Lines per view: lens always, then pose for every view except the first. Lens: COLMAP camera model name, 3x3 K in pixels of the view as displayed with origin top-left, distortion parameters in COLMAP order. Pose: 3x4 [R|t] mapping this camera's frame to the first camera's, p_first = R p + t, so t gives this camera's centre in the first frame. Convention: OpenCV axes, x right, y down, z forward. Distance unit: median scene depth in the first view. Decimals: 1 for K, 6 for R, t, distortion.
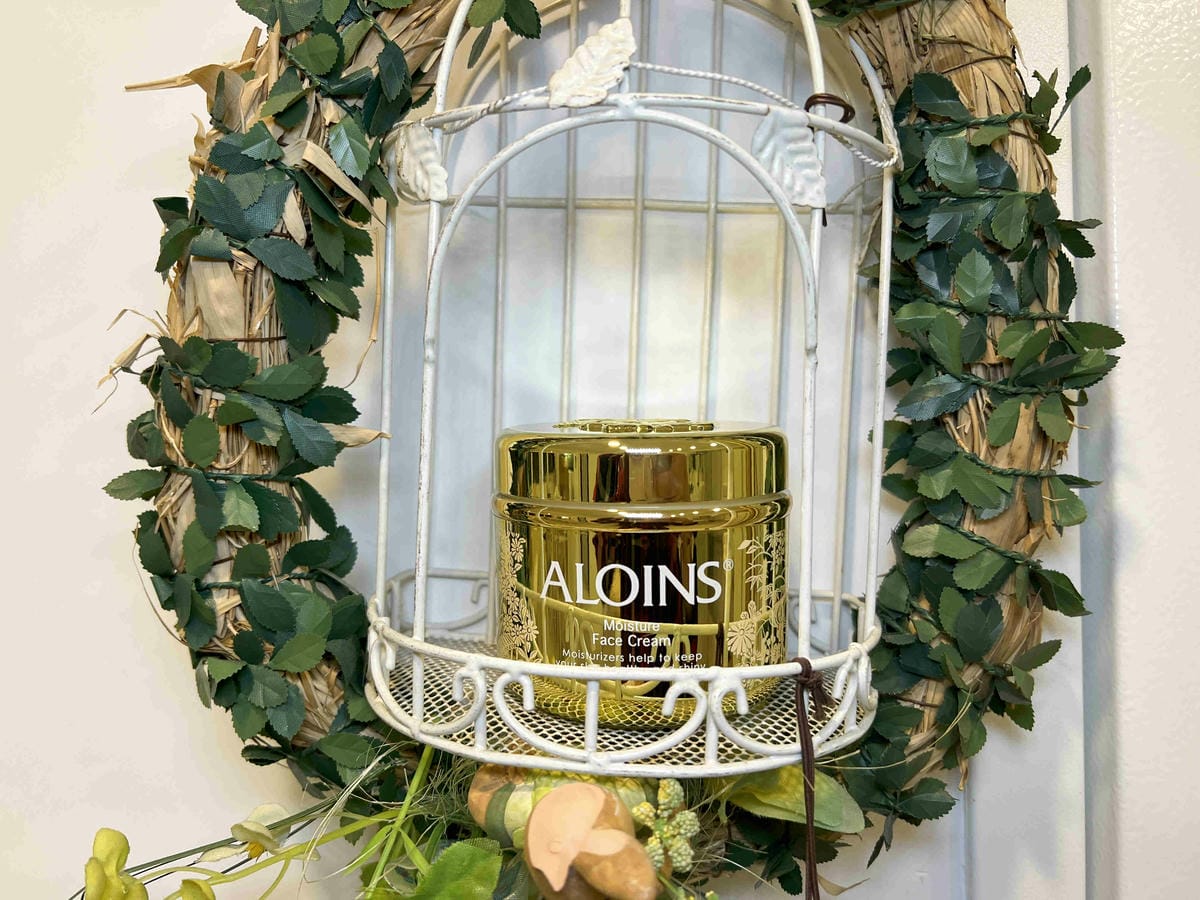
lens RADIAL K [[921.7, 0, 600.0], [0, 921.7, 450.0], [0, 0, 1]] dist [-0.002359, -0.002891]
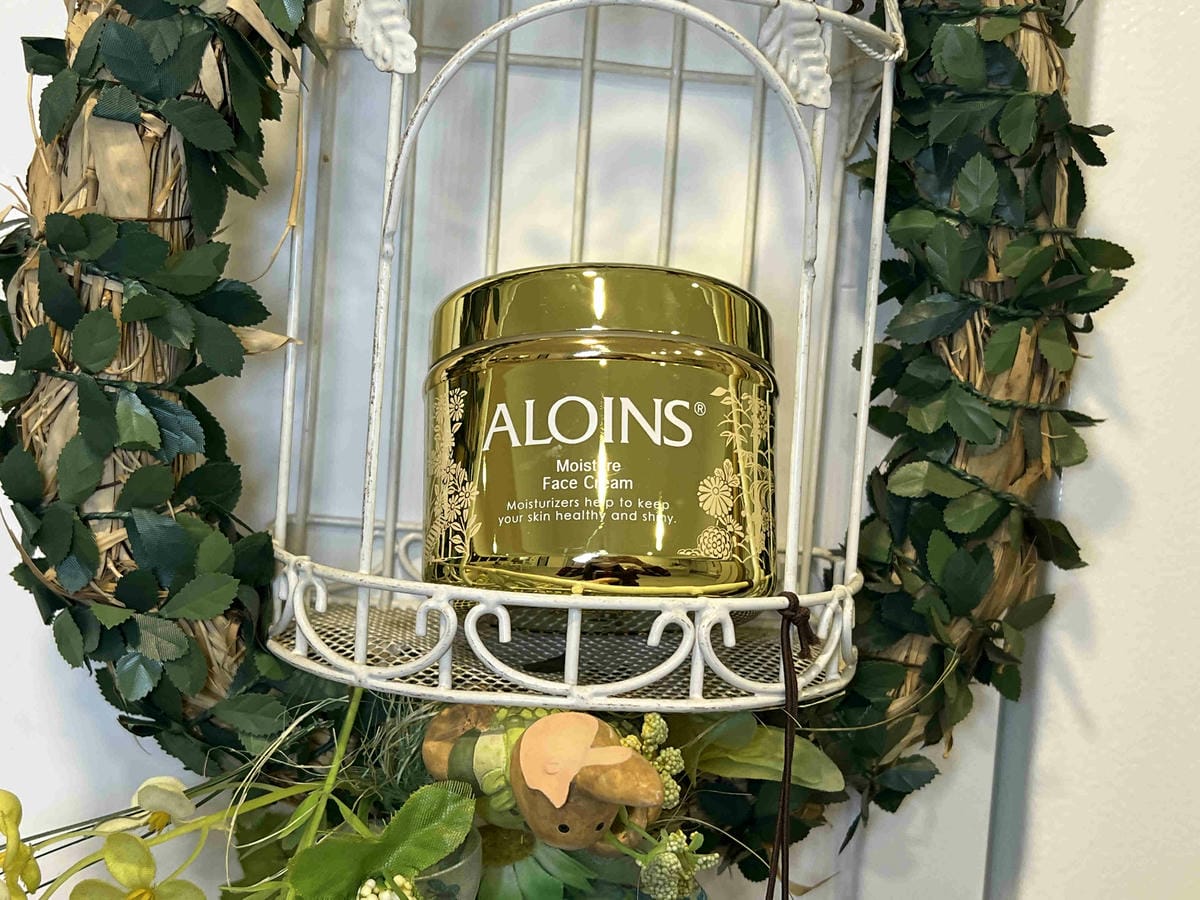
lens RADIAL K [[1554.8, 0, 600.0], [0, 1554.8, 450.0], [0, 0, 1]] dist [0.222653, -0.761855]
pose [[0.985785, 0.019820, 0.166839, -0.208450], [-0.025445, 0.999175, 0.031641, 0.031484], [-0.166075, -0.035437, 0.985476, -0.462522]]
